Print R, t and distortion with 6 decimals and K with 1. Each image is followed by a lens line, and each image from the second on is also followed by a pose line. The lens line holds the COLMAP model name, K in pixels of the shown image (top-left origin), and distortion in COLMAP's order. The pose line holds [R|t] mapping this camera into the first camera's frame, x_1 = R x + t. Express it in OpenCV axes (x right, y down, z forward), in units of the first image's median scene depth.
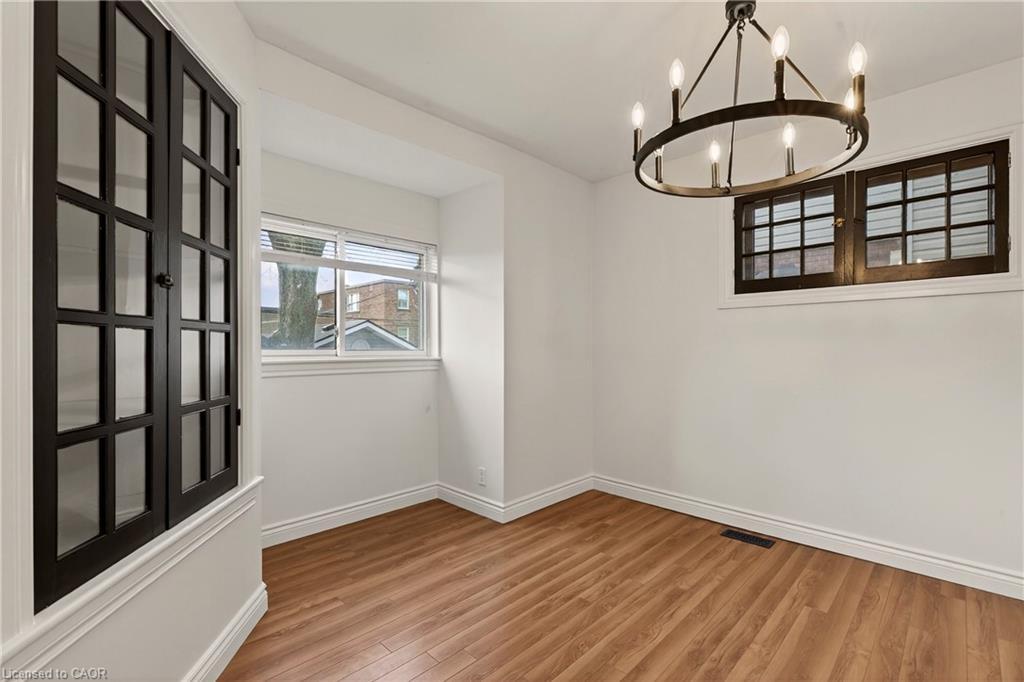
lens RADIAL K [[448.4, 0, 505.9], [0, 448.4, 345.7], [0, 0, 1]] dist [-0.005550, -0.000489]
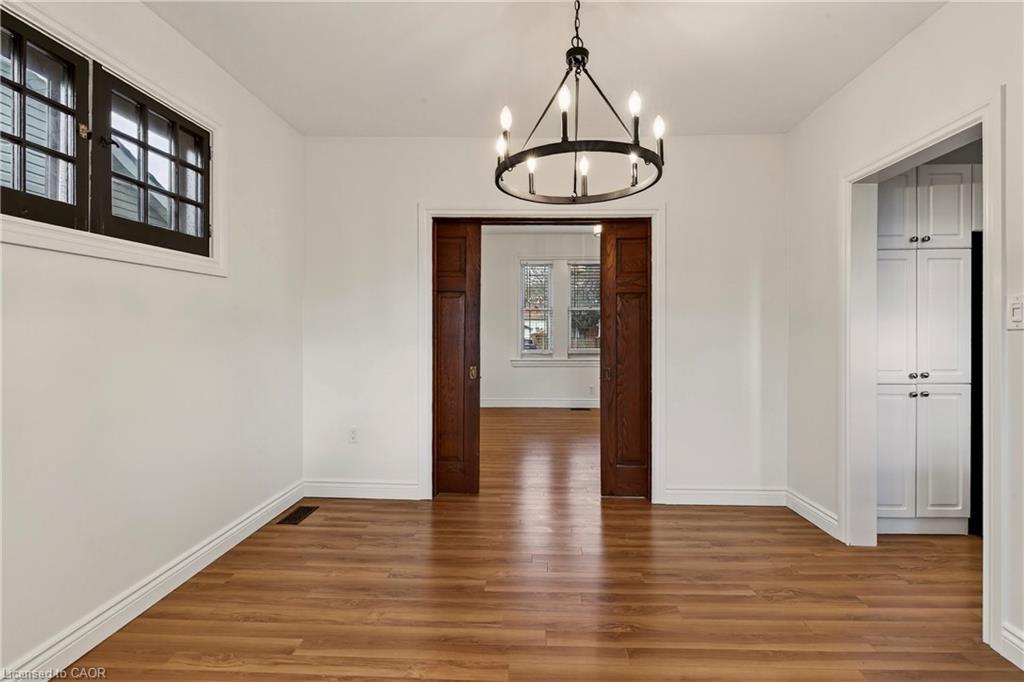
lens RADIAL K [[448.4, 0, 534.1], [0, 448.4, 328.7], [0, 0, 1]] dist [-0.005550, -0.000489]
pose [[-0.693855, -0.002069, 0.720112, -0.196411], [-0.006298, 0.999975, -0.003195, 0.005786], [-0.720088, -0.006752, -0.693850, 1.266046]]
